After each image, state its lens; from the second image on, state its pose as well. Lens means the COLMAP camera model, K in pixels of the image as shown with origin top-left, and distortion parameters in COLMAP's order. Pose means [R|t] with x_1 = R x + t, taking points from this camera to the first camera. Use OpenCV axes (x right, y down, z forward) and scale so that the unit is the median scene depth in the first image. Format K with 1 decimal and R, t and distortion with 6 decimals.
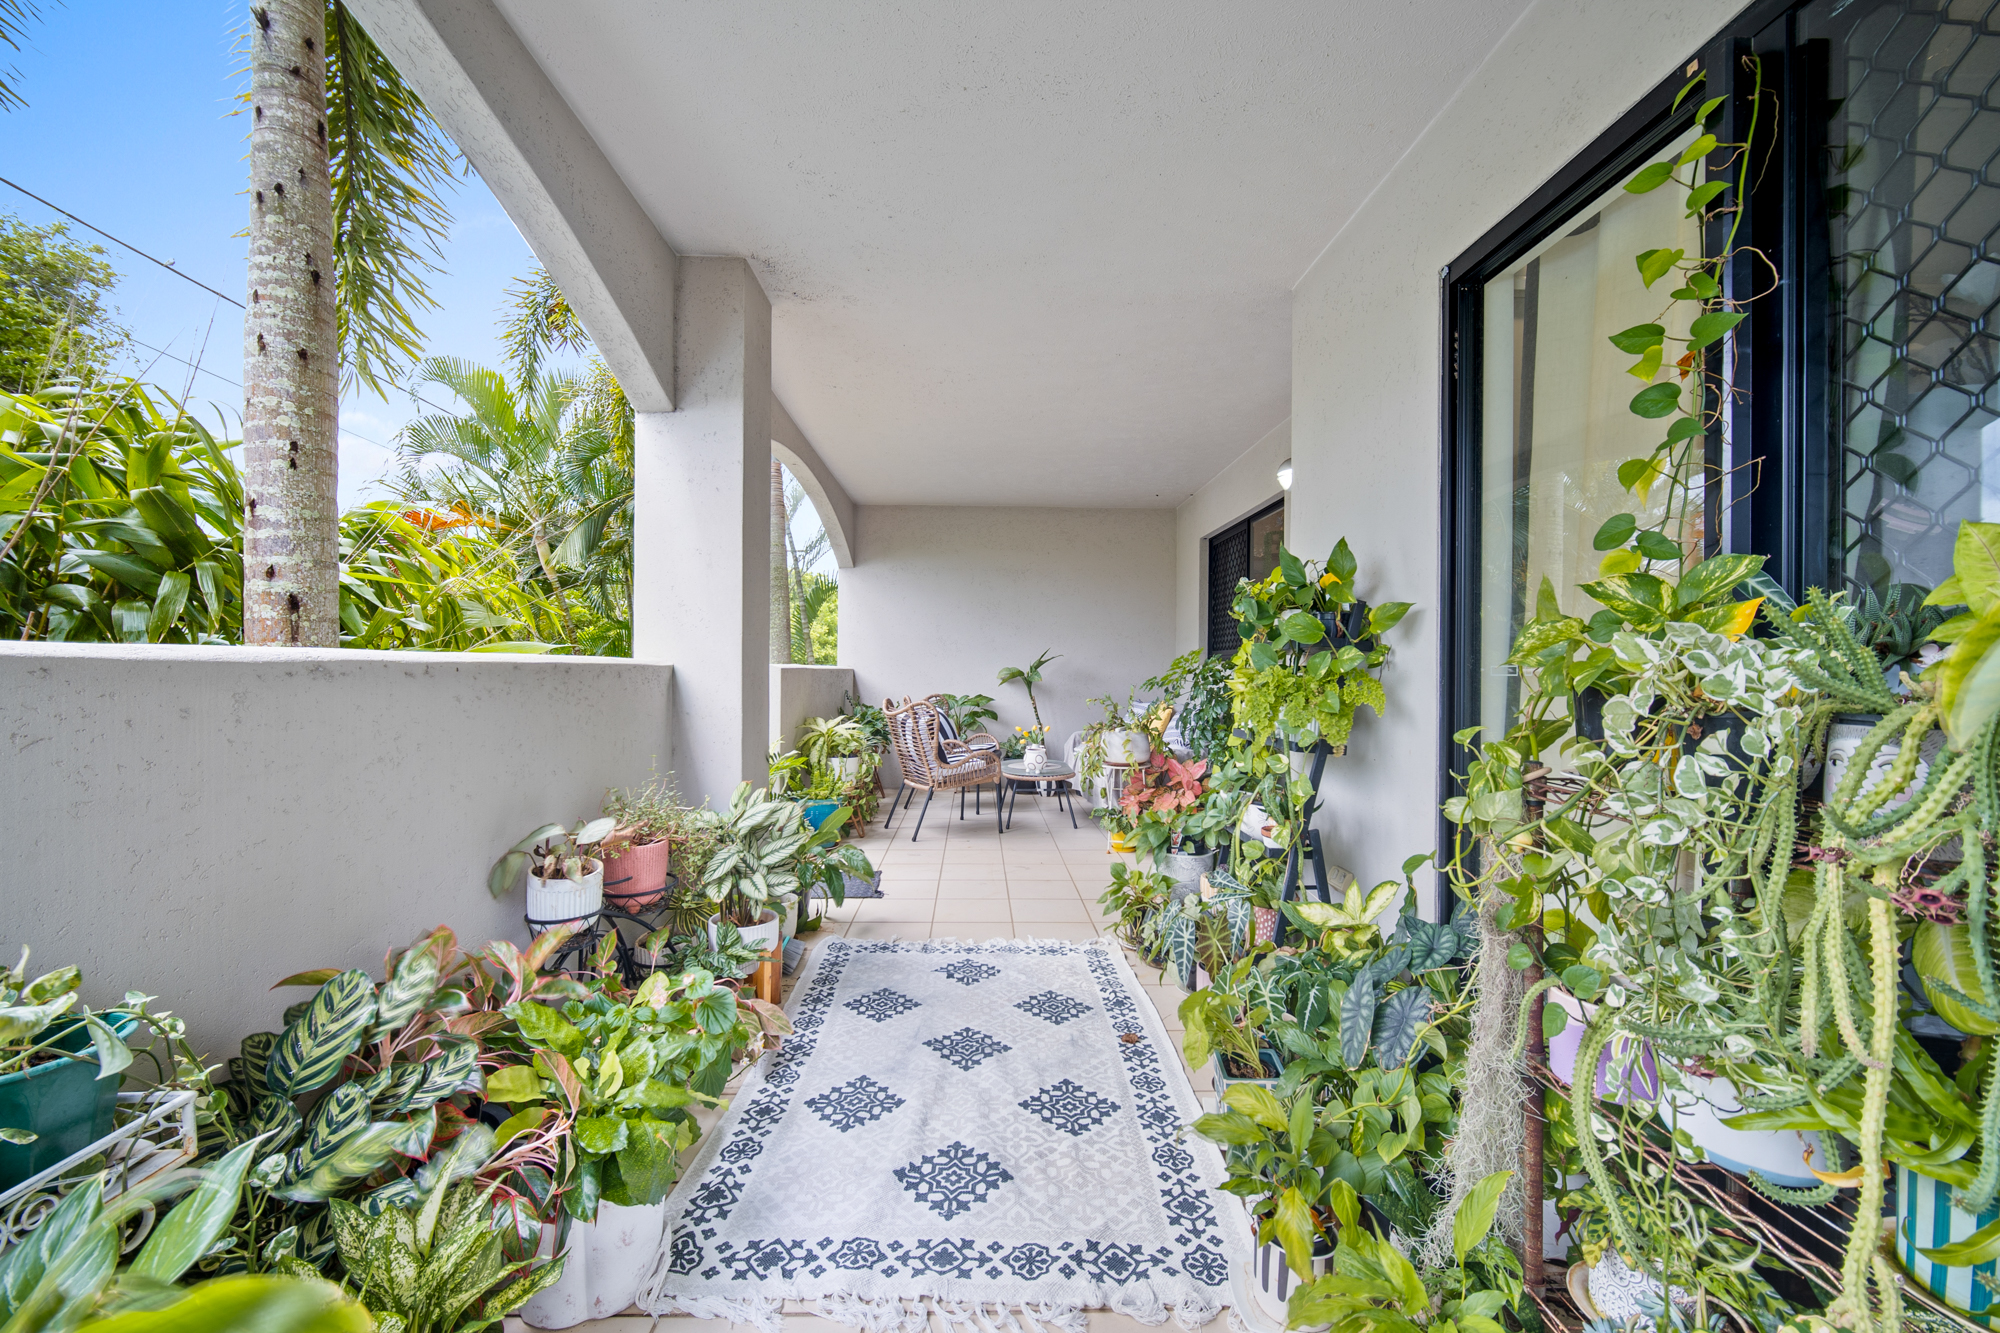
lens RADIAL K [[785.9, 0, 997.9], [0, 785.9, 669.8], [0, 0, 1]] dist [-0.003655, -0.000123]
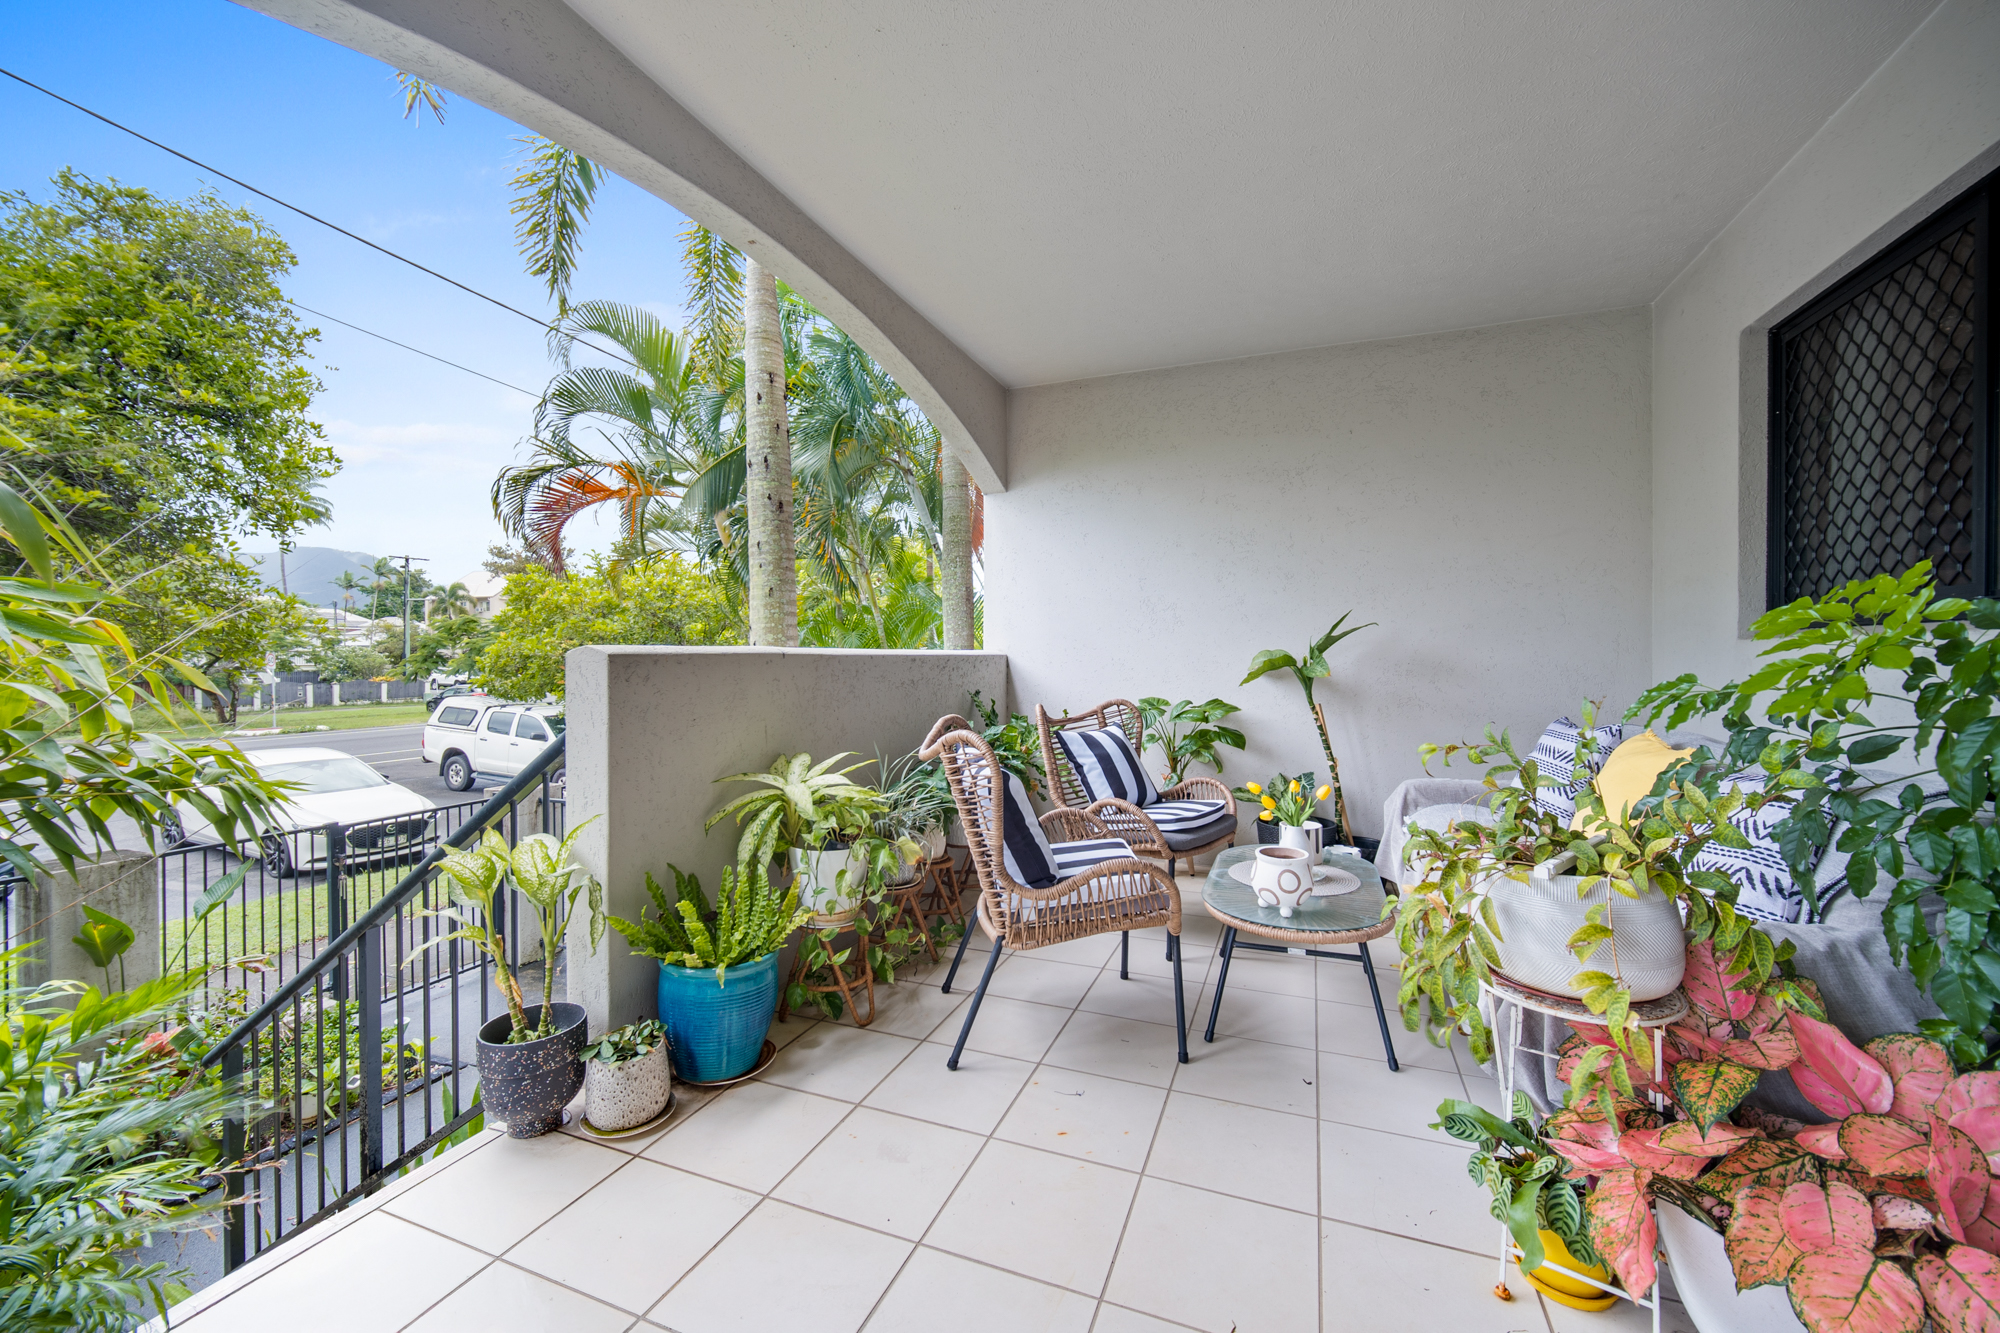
lens RADIAL K [[785.9, 0, 1002.2], [0, 785.9, 664.4], [0, 0, 1]] dist [-0.003655, -0.000123]
pose [[0.919842, -0.005844, -0.392246, 0.060159], [0.009128, 0.999937, 0.006508, 0.002197], [0.392183, -0.009567, 0.919838, 0.468572]]
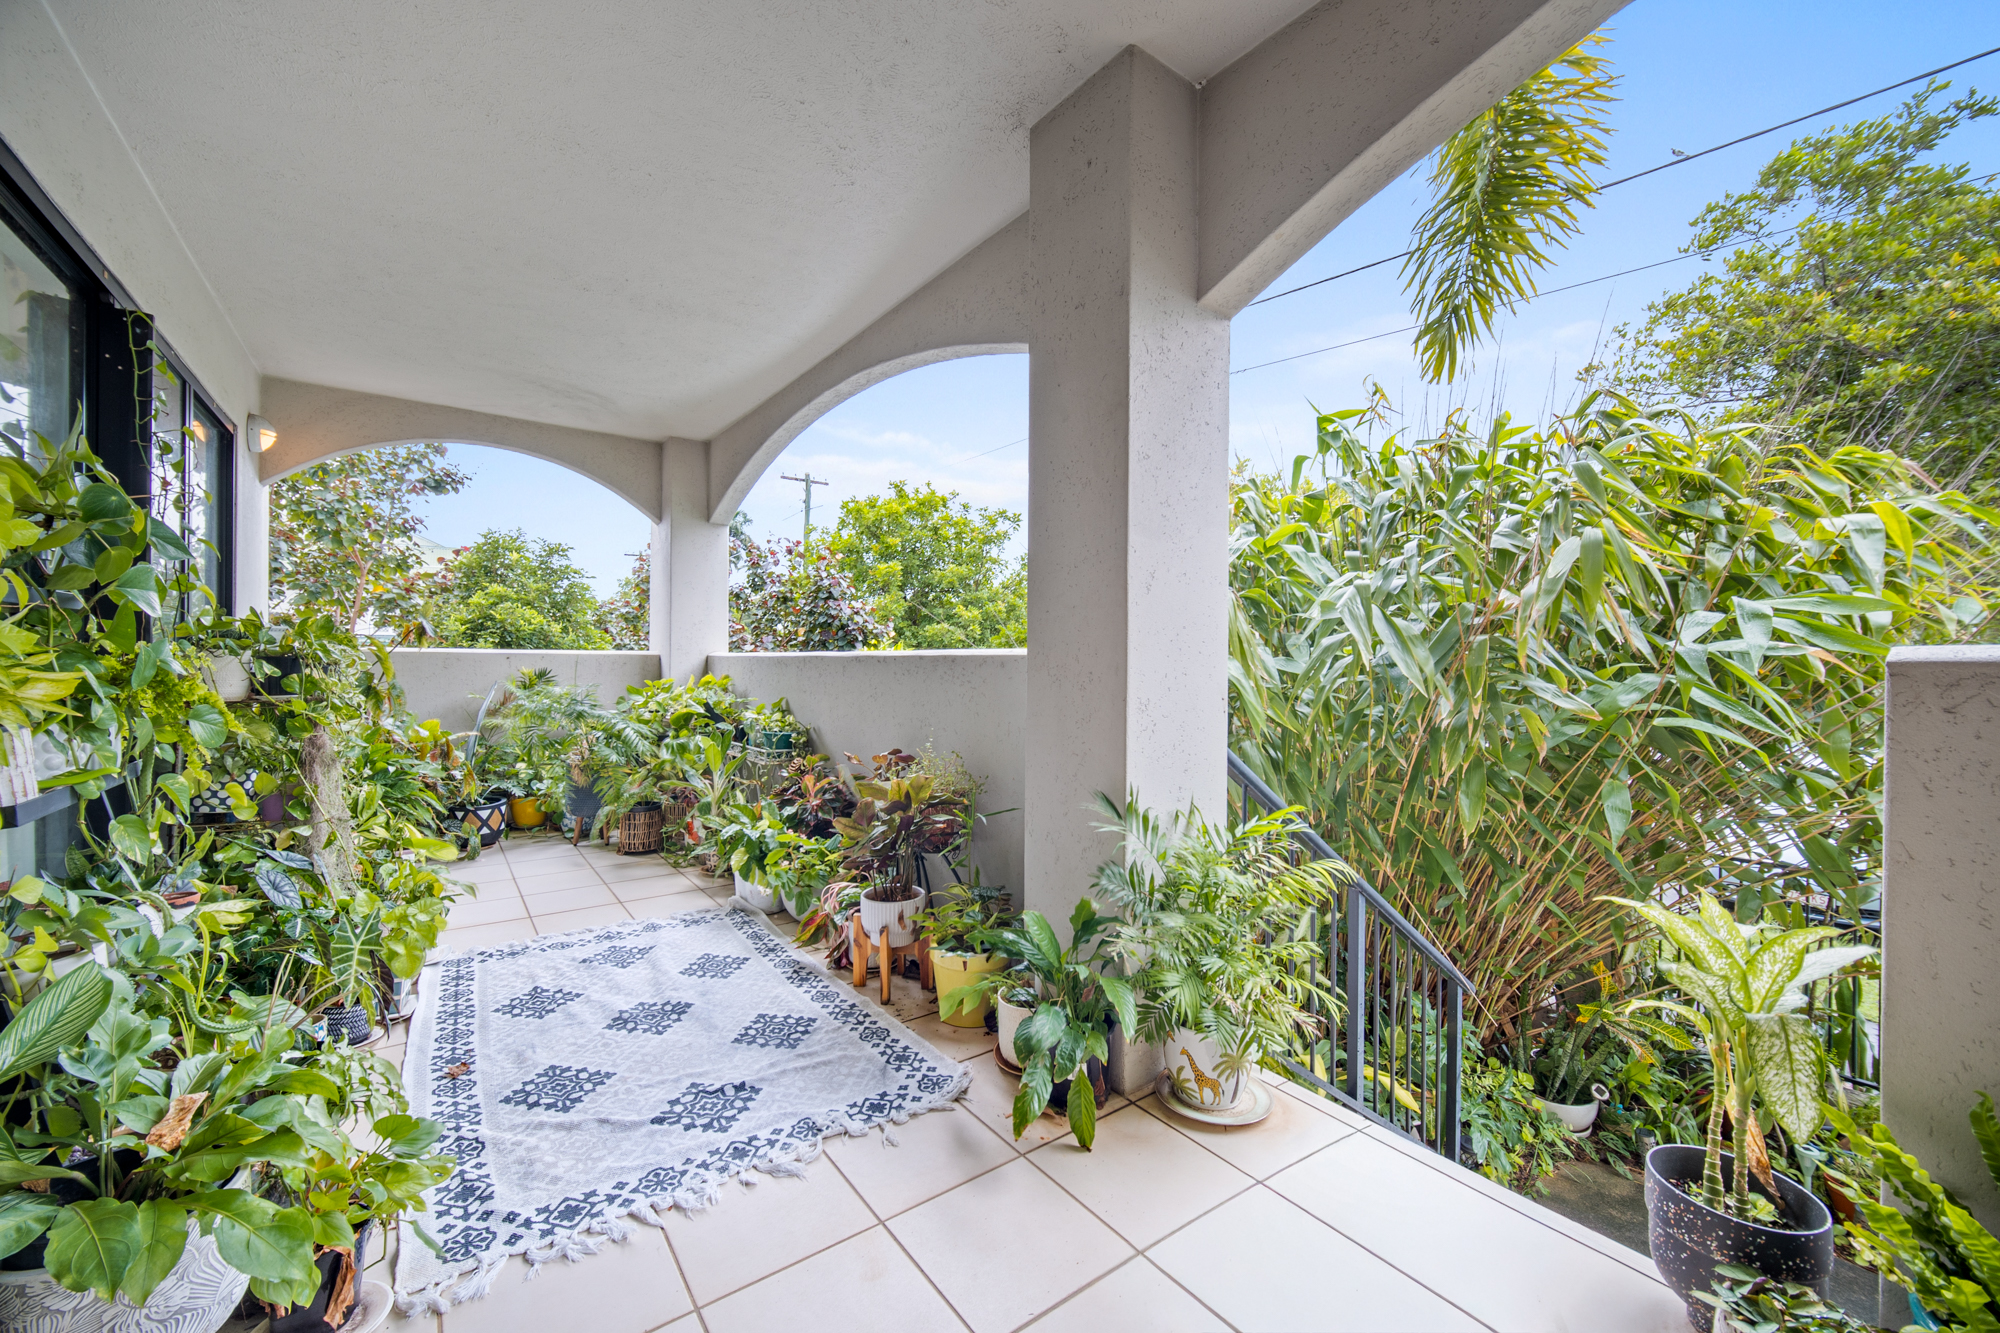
lens RADIAL K [[785.9, 0, 996.3], [0, 785.9, 661.8], [0, 0, 1]] dist [-0.003655, -0.000123]
pose [[-0.818709, -0.013899, -0.574040, 0.155604], [-0.016850, 0.999858, -0.000177, 0.001383], [0.573961, 0.009528, -0.818827, 1.733464]]
